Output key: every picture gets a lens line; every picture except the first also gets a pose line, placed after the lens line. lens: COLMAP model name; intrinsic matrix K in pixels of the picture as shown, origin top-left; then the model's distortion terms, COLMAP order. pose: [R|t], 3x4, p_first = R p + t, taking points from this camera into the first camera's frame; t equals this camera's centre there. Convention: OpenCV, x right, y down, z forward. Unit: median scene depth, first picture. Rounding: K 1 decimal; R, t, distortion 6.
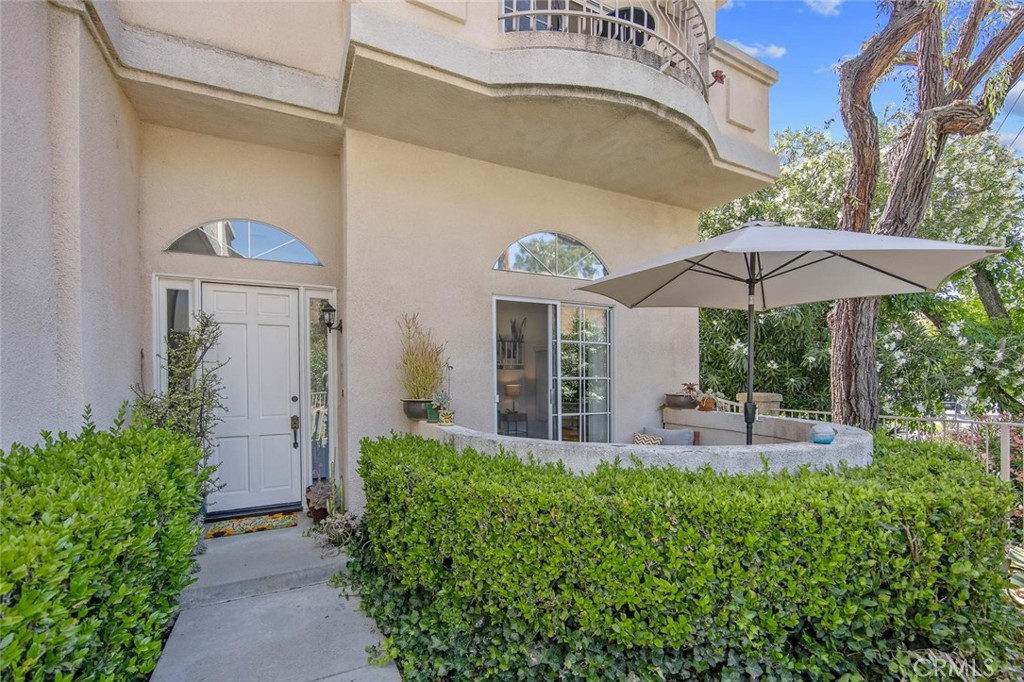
lens RADIAL K [[424.4, 0, 502.3], [0, 424.4, 384.4], [0, 0, 1]] dist [-0.016437, 0.001410]
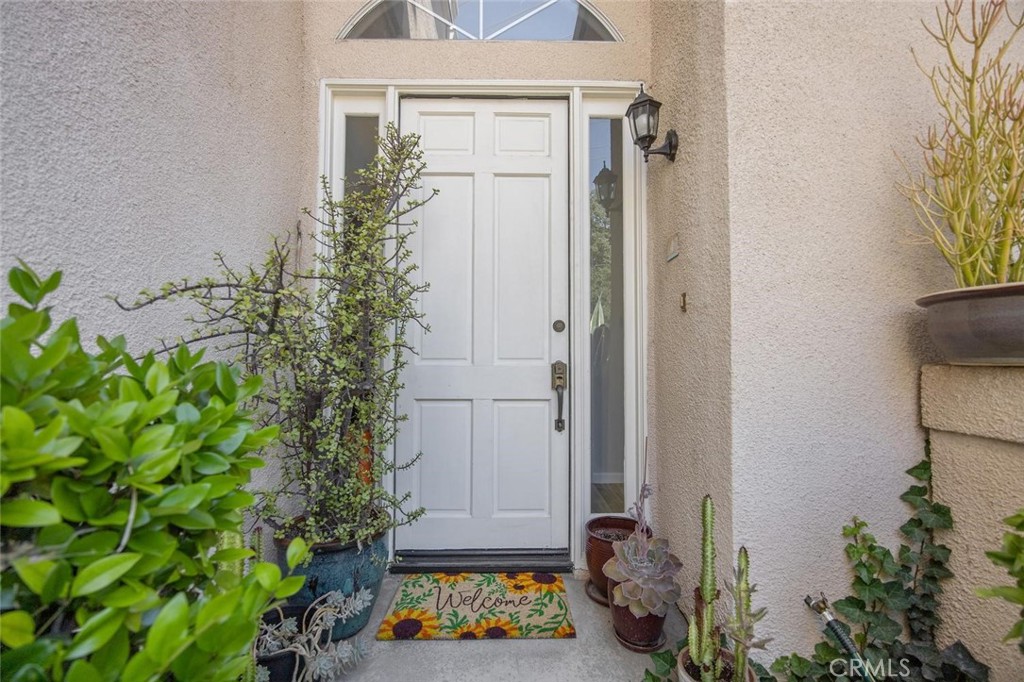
lens RADIAL K [[424.4, 0, 515.8], [0, 424.4, 339.6], [0, 0, 1]] dist [-0.016437, 0.001410]
pose [[0.906105, -0.004285, -0.423031, -0.350234], [-0.014892, 0.999006, -0.042016, 0.072912], [0.422790, 0.044371, 0.905141, 0.577436]]
